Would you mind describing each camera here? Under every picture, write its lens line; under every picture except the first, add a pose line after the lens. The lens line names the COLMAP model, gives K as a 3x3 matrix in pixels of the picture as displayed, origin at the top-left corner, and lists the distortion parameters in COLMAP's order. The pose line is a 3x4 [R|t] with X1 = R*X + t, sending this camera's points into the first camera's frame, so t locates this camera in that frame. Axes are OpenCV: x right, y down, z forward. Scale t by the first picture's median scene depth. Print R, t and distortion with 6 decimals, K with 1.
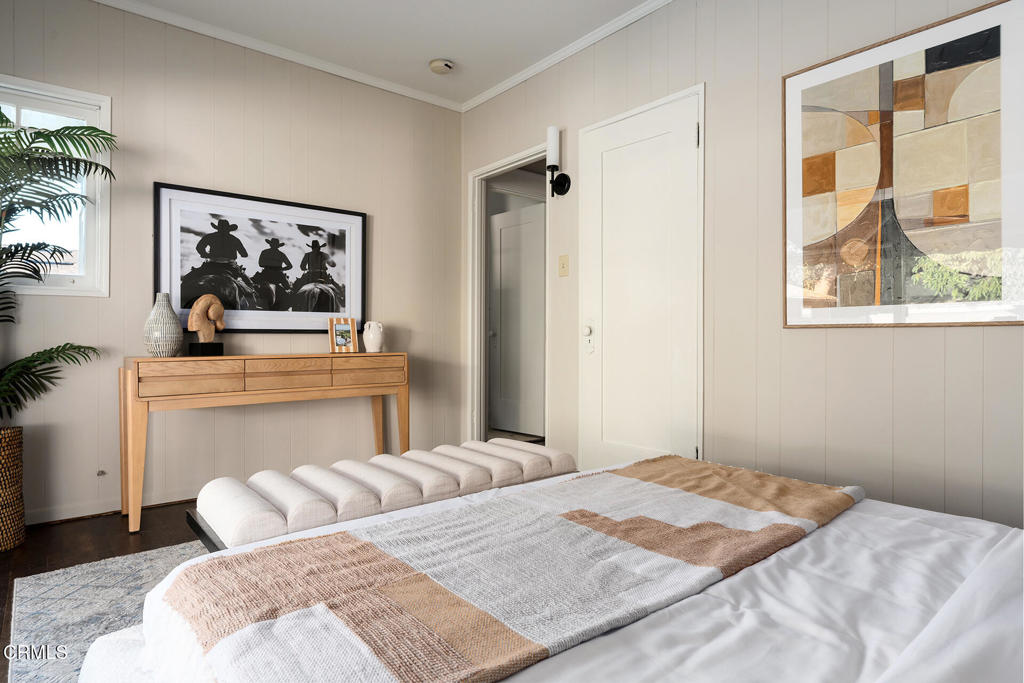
lens RADIAL K [[565.0, 0, 515.3], [0, 565.0, 340.6], [0, 0, 1]] dist [0.001166, 0.000339]
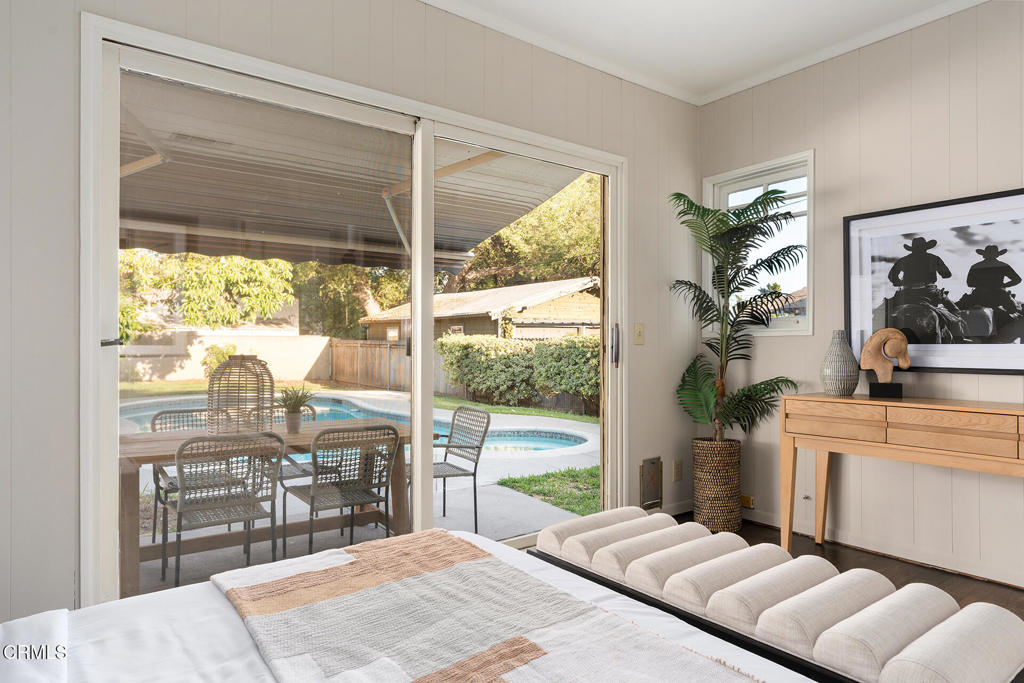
lens RADIAL K [[606.3, 0, 515.9], [0, 606.3, 338.8], [0, 0, 1]] dist [0.001345, 0.001959]
pose [[-0.030460, -0.009034, -0.999495, 0.413115], [-0.006237, 0.999941, -0.008848, -0.051487], [0.999517, 0.005964, -0.030515, 0.431417]]
